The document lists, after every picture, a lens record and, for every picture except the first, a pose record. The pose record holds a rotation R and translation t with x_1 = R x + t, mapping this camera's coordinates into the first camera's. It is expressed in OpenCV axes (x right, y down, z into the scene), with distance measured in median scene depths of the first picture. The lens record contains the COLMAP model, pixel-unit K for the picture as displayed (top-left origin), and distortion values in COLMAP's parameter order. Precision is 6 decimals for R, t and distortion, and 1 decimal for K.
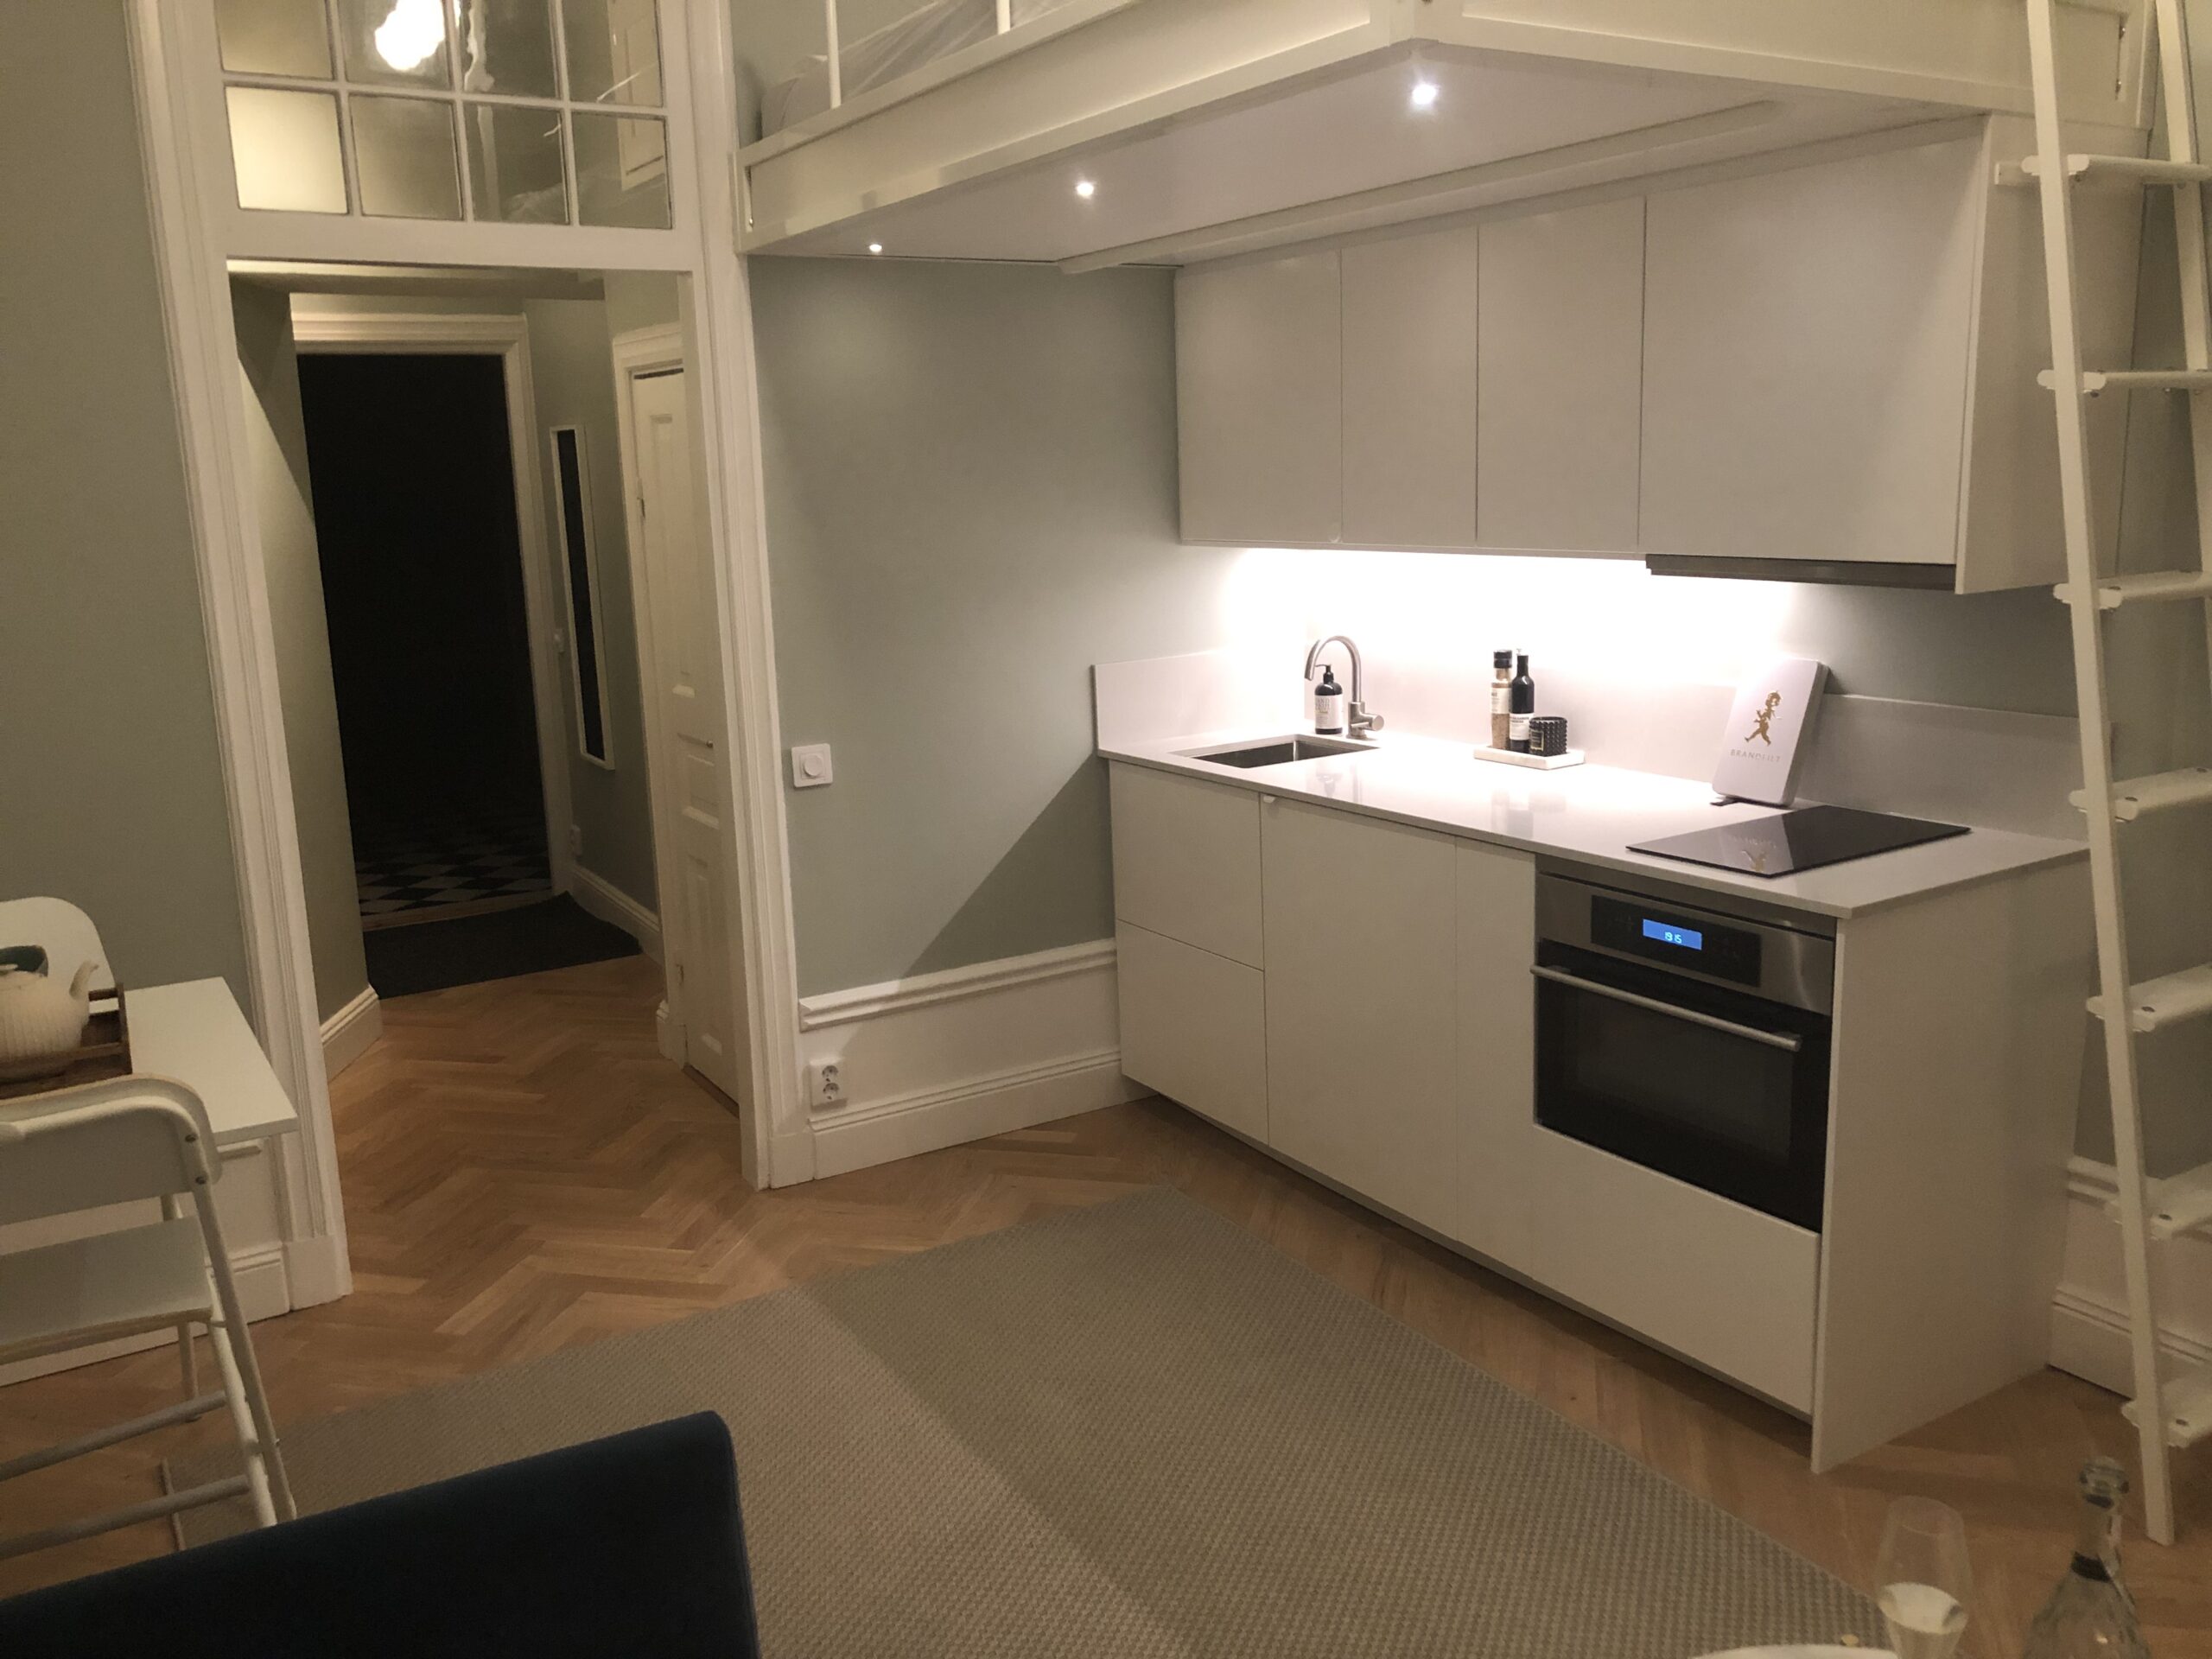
lens RADIAL K [[1807.8, 0, 1106.0], [0, 1807.8, 829.5], [0, 0, 1]] dist [0.007710, 0.048735]
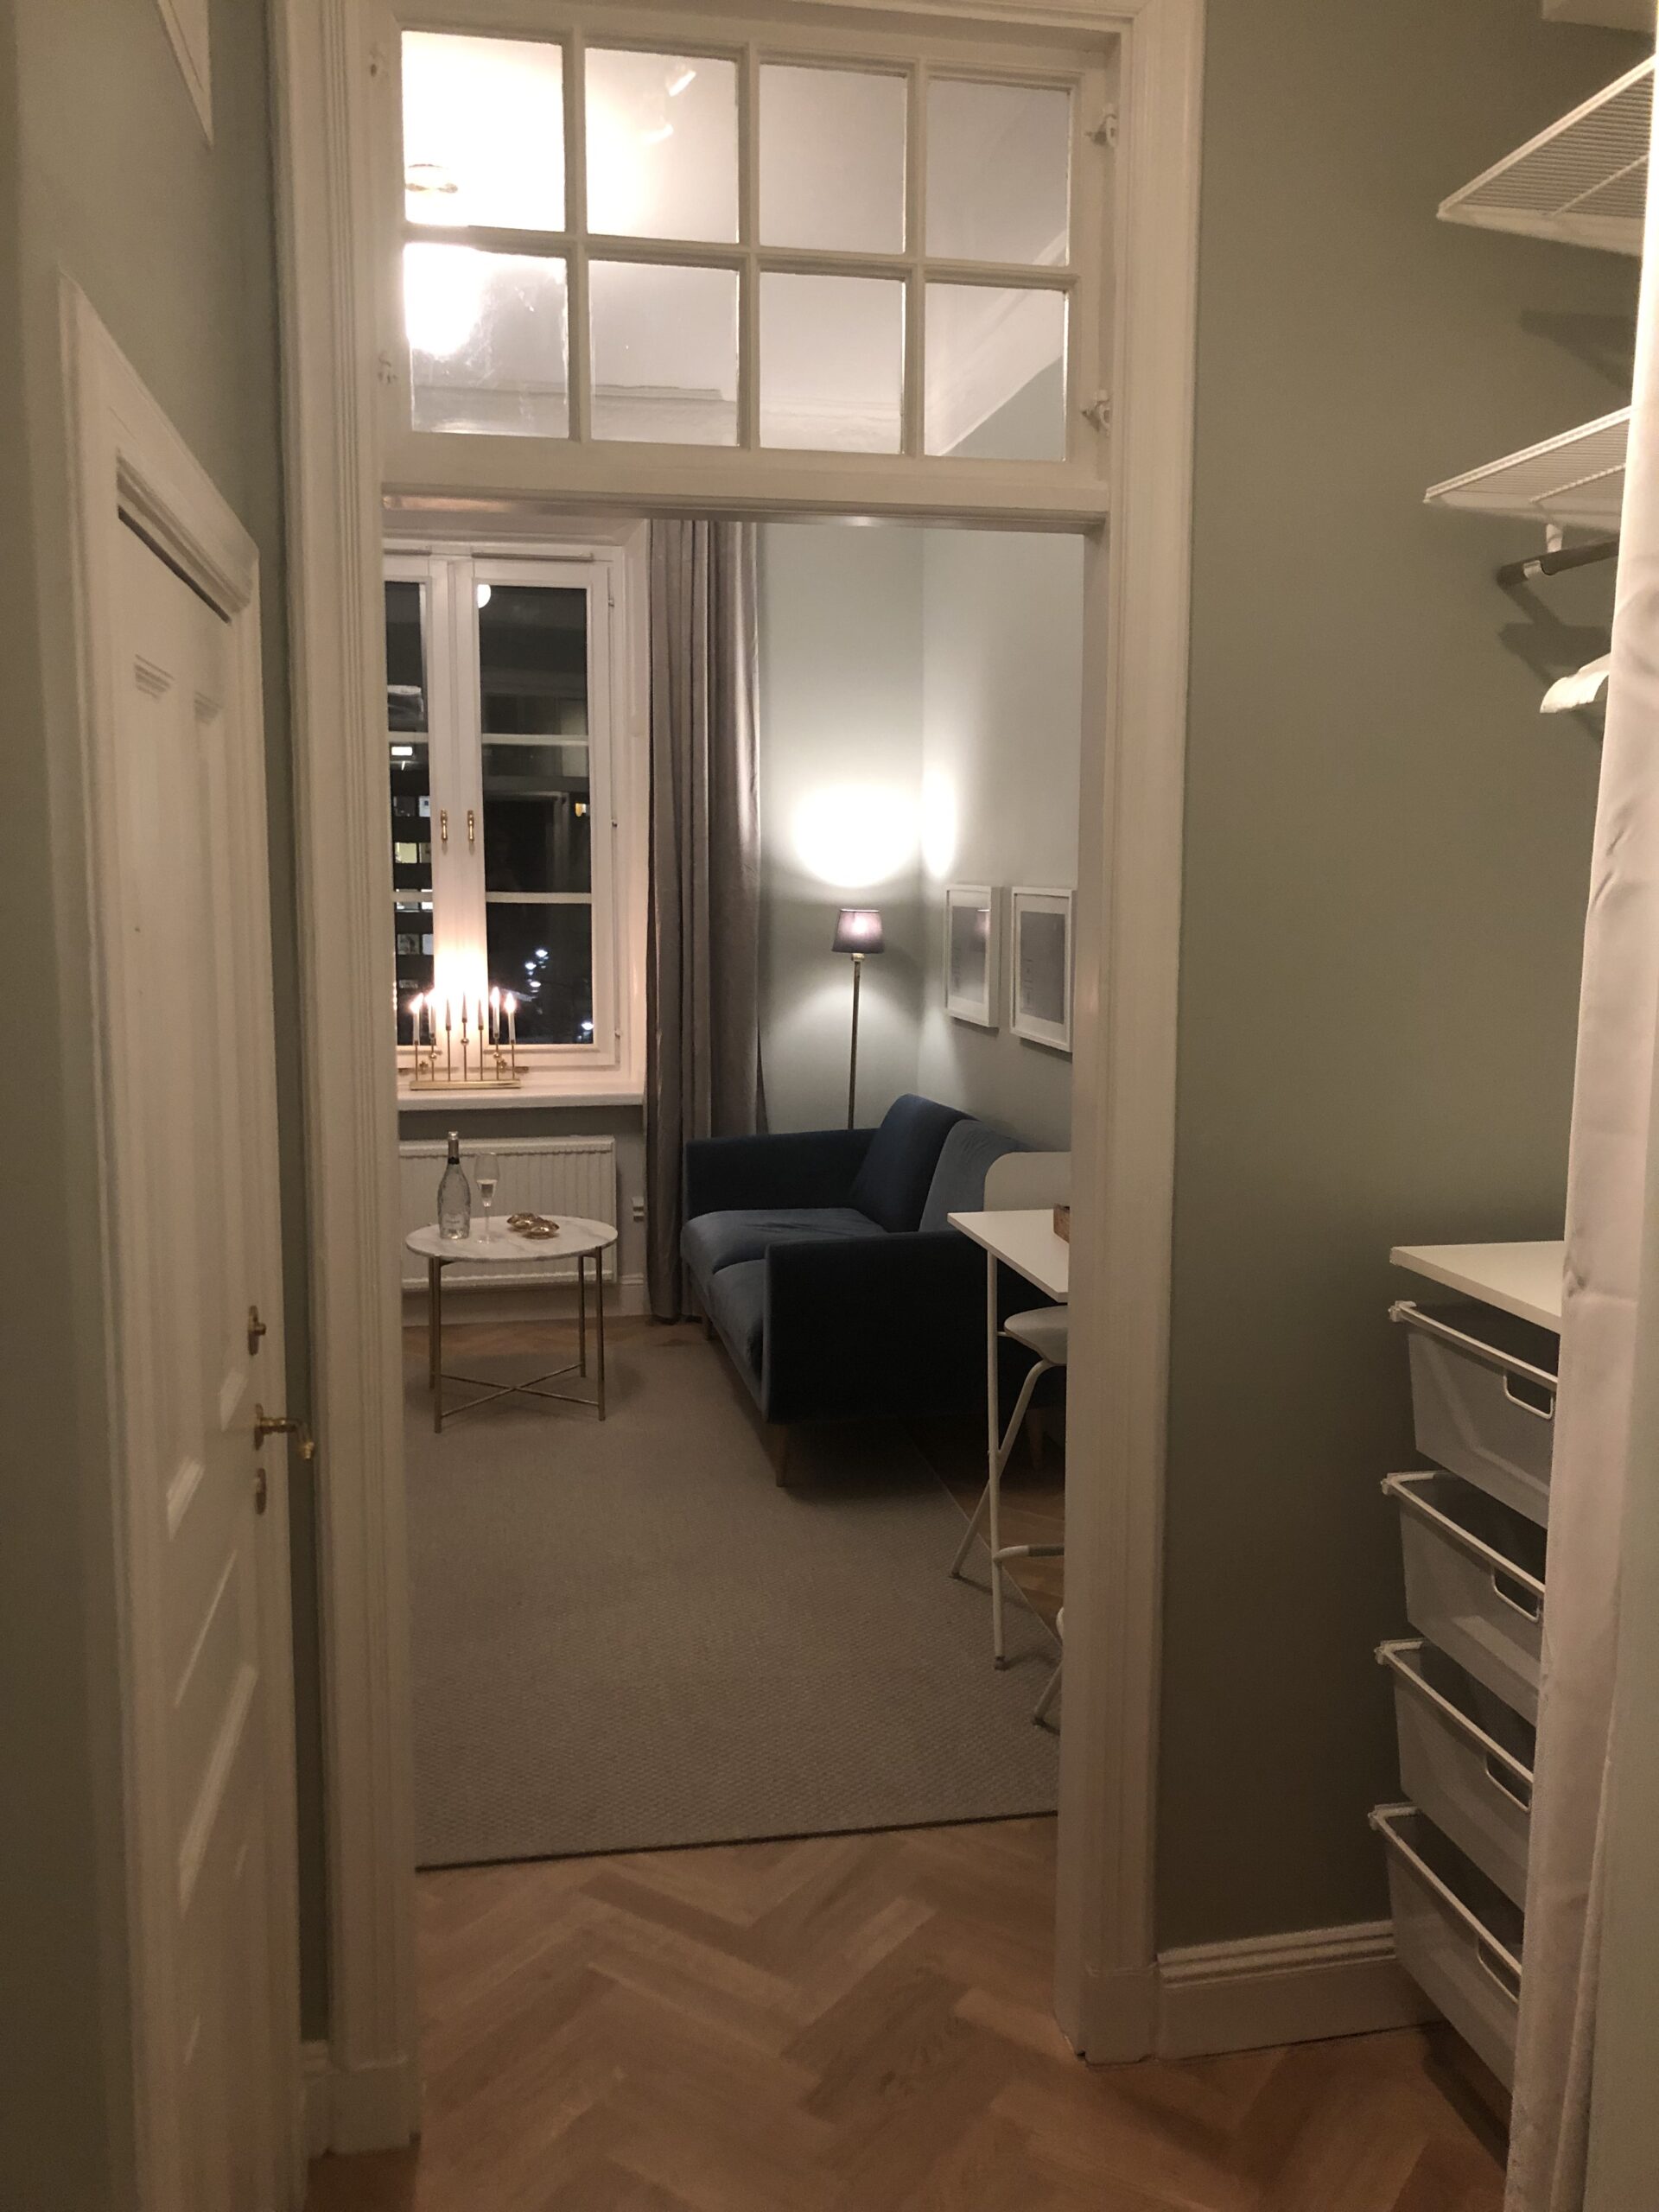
lens RADIAL K [[1807.8, 0, 829.5], [0, 1807.8, 1106.0], [0, 0, 1]] dist [0.007710, 0.048735]
pose [[-0.934260, -0.021544, 0.355941, -0.694231], [0.093486, 0.948463, 0.302784, -0.348877], [-0.344120, 0.316155, -0.884097, 1.854787]]
